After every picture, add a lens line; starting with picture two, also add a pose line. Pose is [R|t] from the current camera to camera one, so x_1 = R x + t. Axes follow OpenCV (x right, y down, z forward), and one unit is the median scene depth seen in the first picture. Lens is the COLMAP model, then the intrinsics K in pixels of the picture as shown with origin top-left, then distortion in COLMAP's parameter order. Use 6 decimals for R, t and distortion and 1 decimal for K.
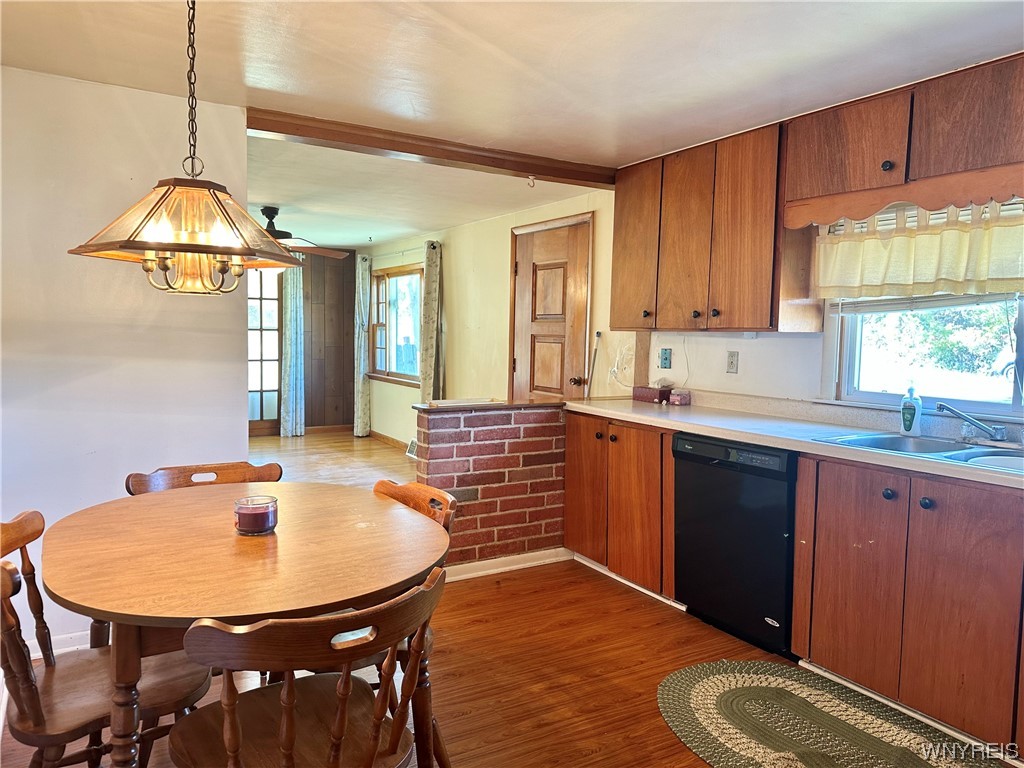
lens RADIAL K [[718.0, 0, 517.8], [0, 718.0, 385.4], [0, 0, 1]] dist [0.049395, -0.045420]
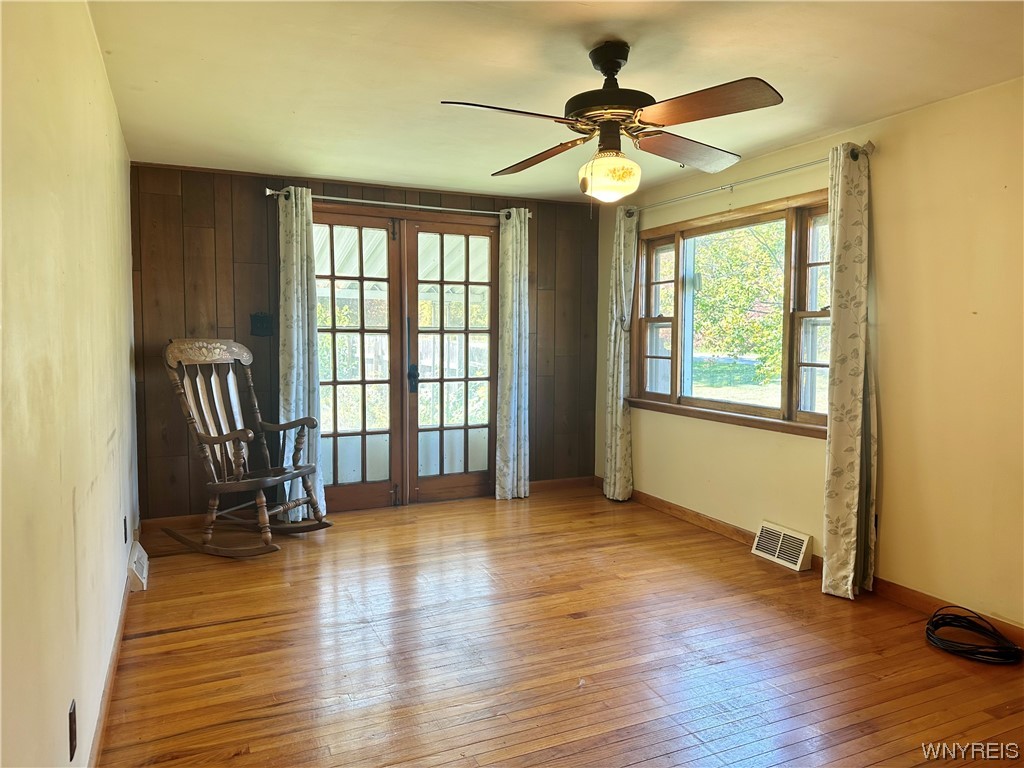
lens RADIAL K [[718.0, 0, 509.3], [0, 718.0, 380.0], [0, 0, 1]] dist [0.049395, -0.045420]
pose [[0.989841, -0.011091, -0.141743, -0.225407], [0.009426, 0.999879, -0.012413, -0.025868], [0.141864, 0.010951, 0.989826, 0.372910]]
